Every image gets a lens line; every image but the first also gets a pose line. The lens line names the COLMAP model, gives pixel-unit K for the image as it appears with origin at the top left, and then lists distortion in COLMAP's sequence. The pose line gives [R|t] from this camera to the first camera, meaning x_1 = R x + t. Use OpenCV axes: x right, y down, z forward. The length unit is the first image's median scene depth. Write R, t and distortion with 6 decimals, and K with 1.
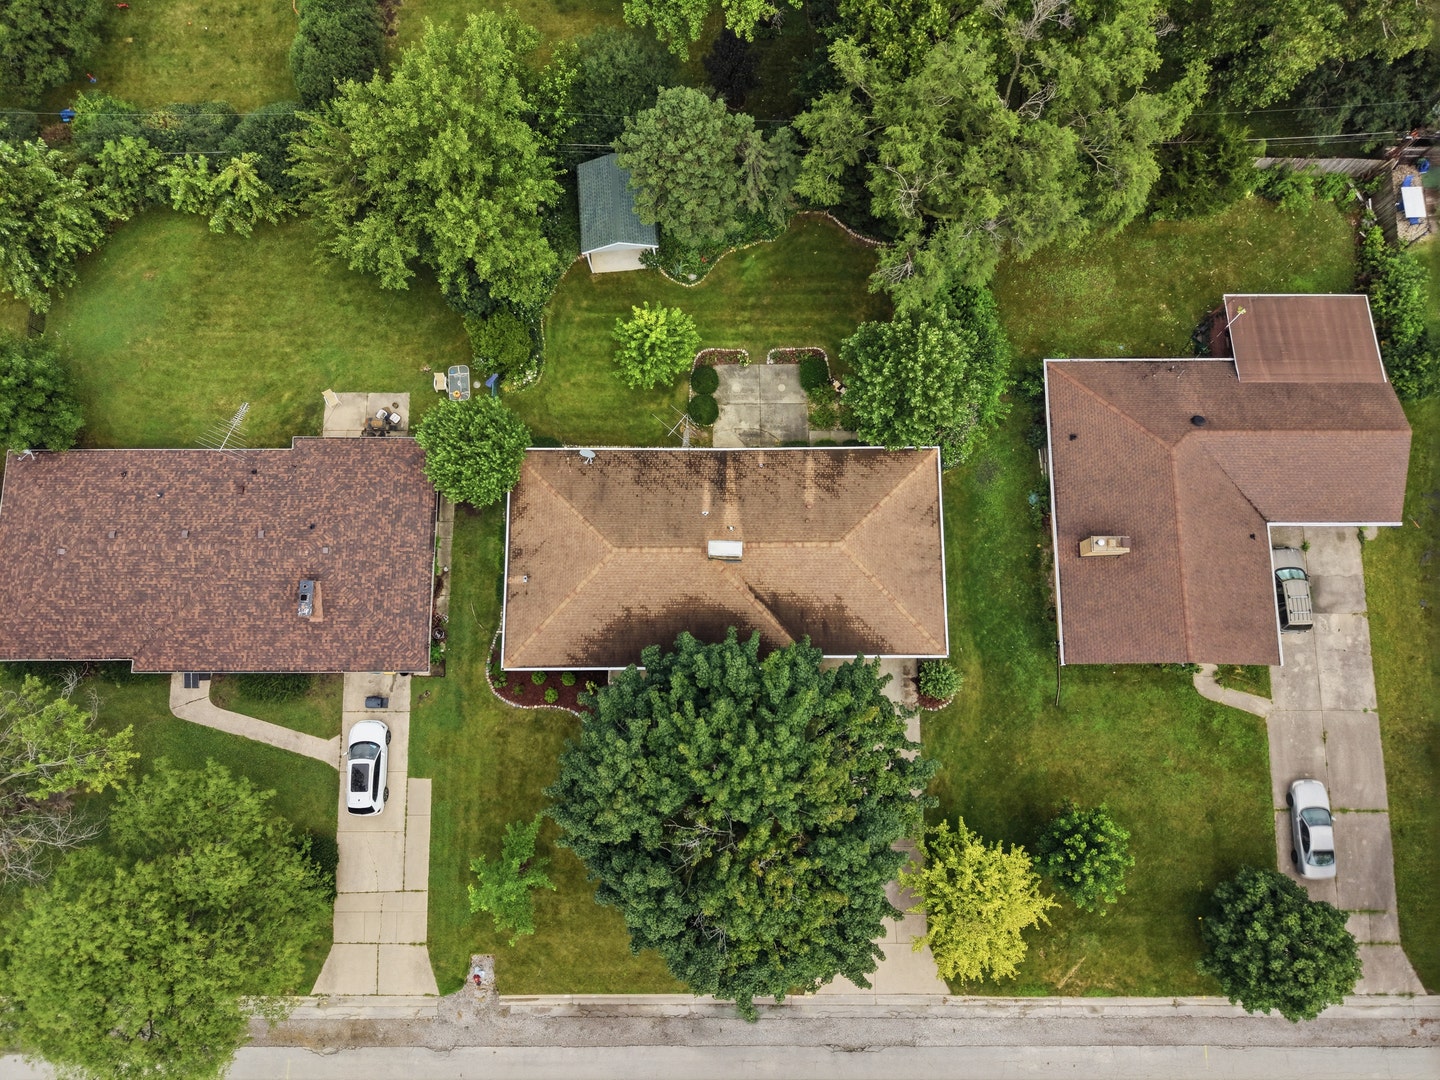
lens RADIAL K [[942.3, 0, 740.6], [0, 942.3, 544.1], [0, 0, 1]] dist [0.081004, -0.116294]
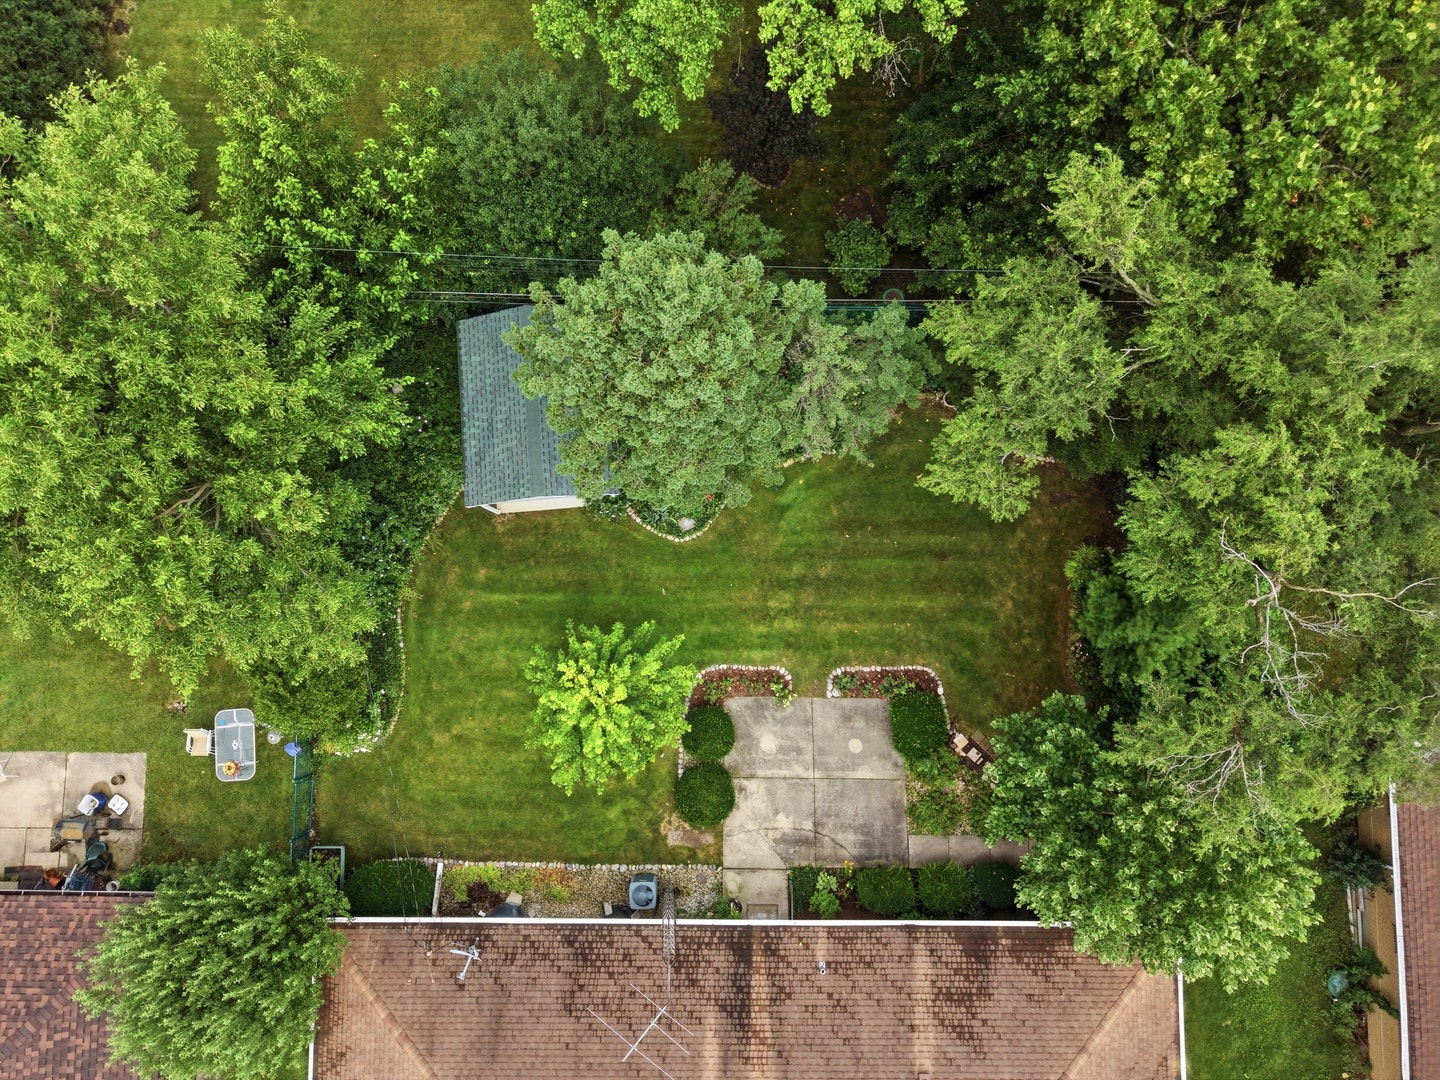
lens RADIAL K [[942.3, 0, 740.6], [0, 942.3, 544.1], [0, 0, 1]] dist [0.081004, -0.116294]
pose [[0.999959, 0.009011, -0.000919, -0.022312], [-0.008904, 0.996526, 0.082809, -0.344964], [0.001662, -0.082797, 0.996565, 0.523403]]
